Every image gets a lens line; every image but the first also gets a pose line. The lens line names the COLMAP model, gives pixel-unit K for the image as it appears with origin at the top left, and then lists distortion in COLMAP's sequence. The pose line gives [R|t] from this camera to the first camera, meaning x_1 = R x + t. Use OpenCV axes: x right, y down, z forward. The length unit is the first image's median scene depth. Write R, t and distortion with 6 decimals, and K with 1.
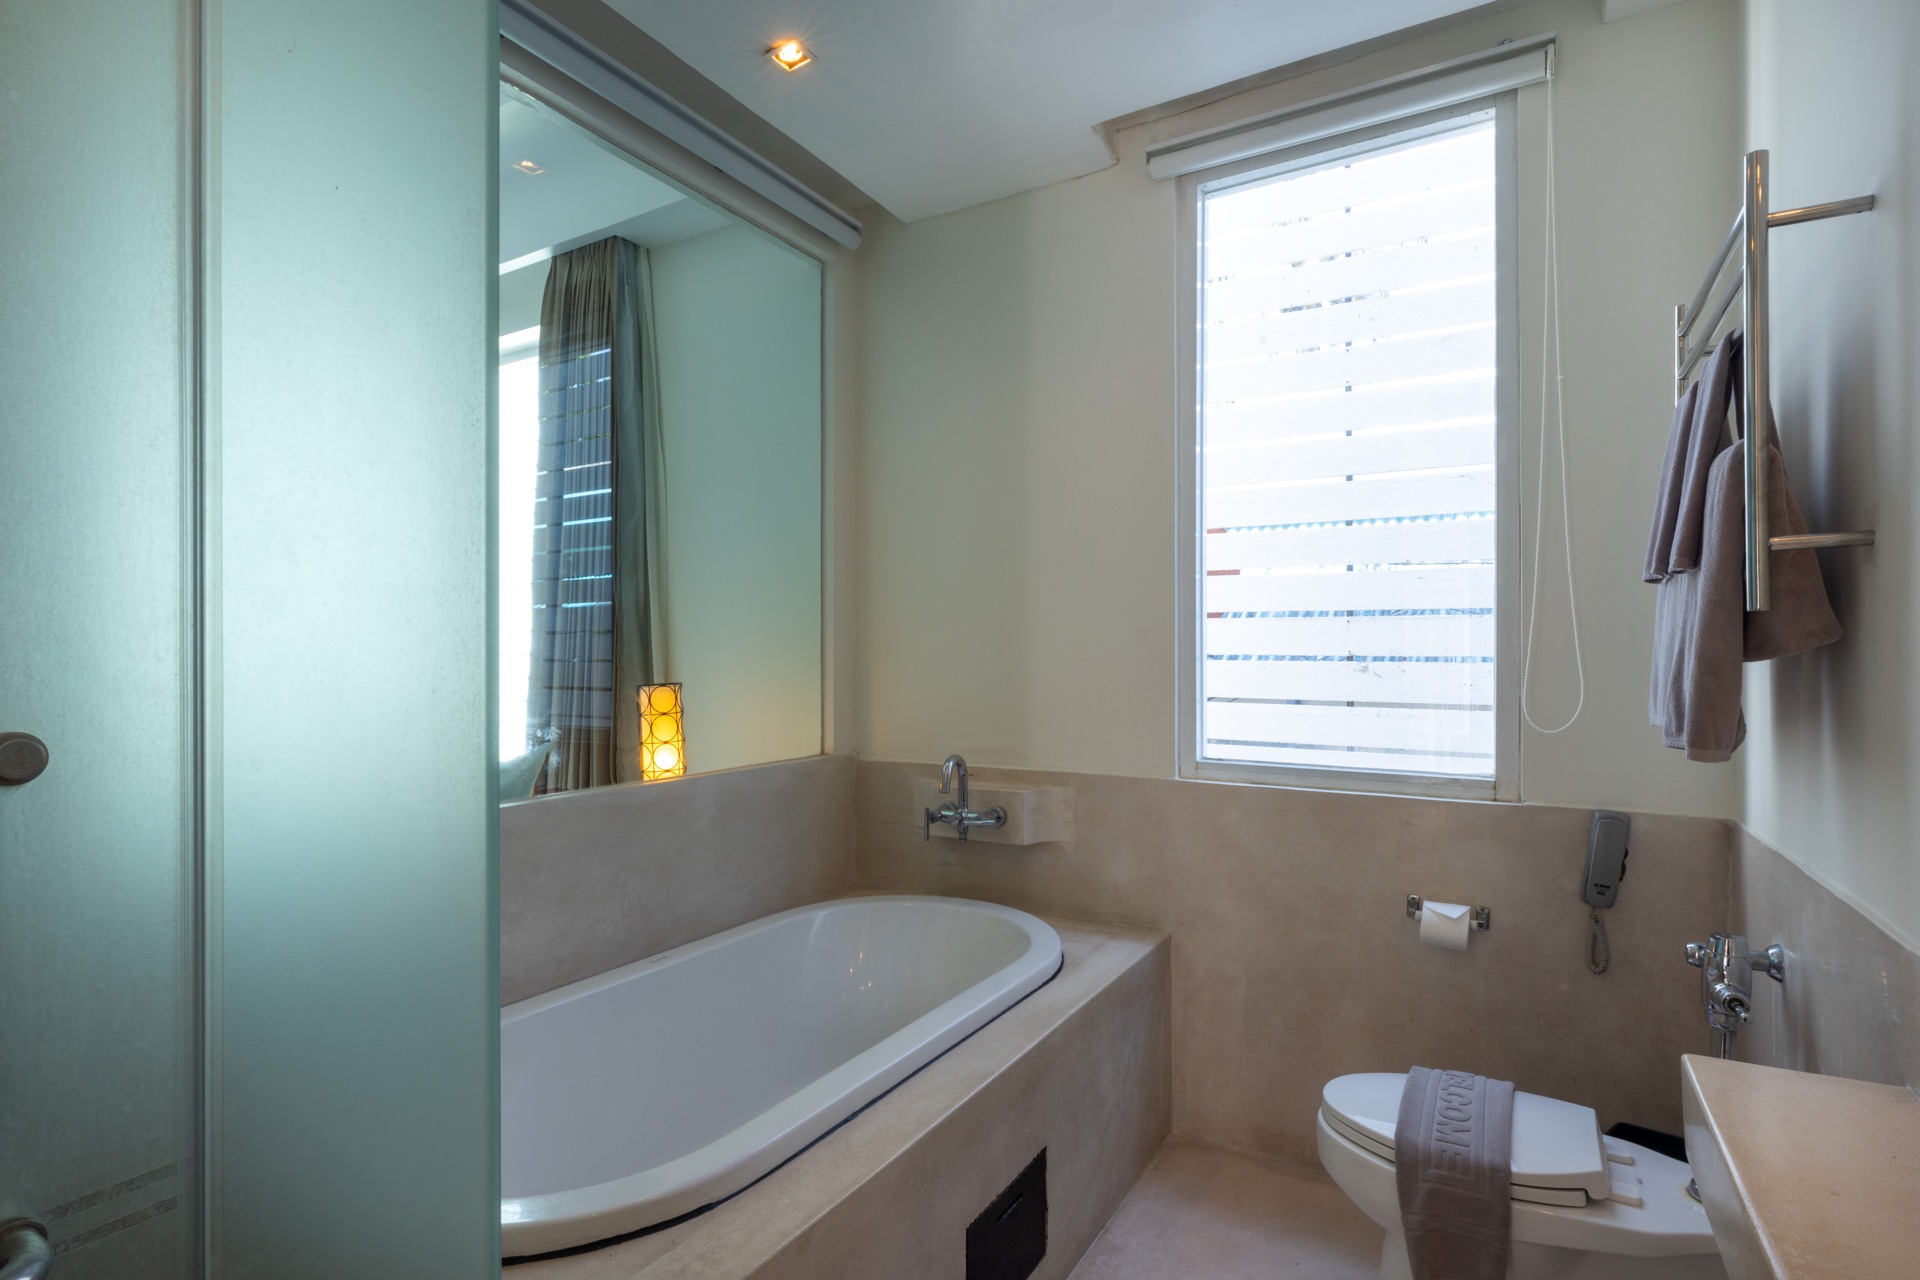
lens RADIAL K [[948.2, 0, 960.5], [0, 948.2, 647.5], [0, 0, 1]] dist [-0.010311, 0.002125]
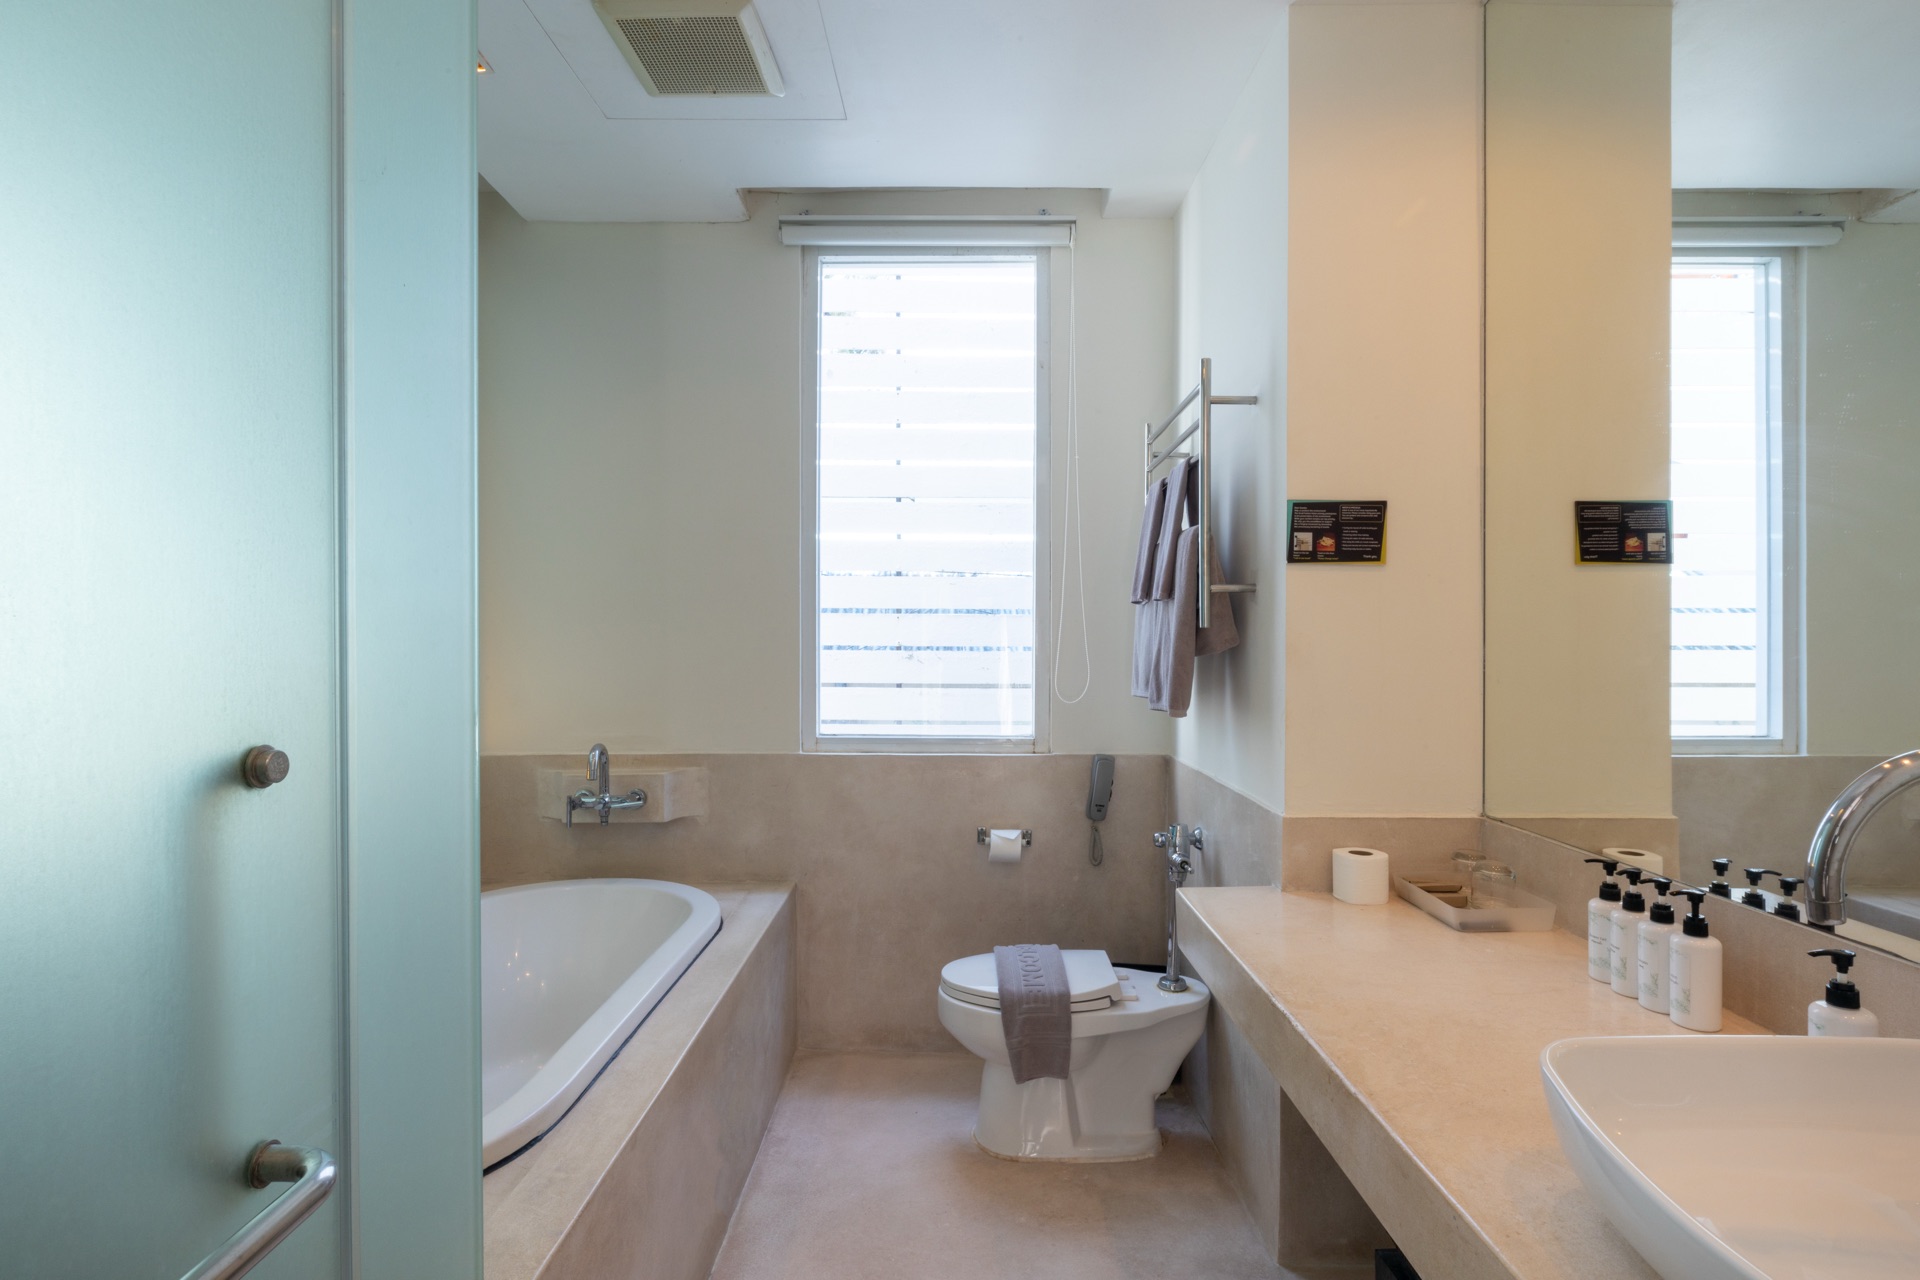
lens RADIAL K [[948.2, 0, 960.8], [0, 948.2, 638.6], [0, 0, 1]] dist [-0.010311, 0.002125]
pose [[0.860096, -0.001252, 0.510130, -0.250955], [-0.003179, 0.999964, 0.007813, -0.018787], [-0.510122, -0.008342, 0.860062, -0.154898]]
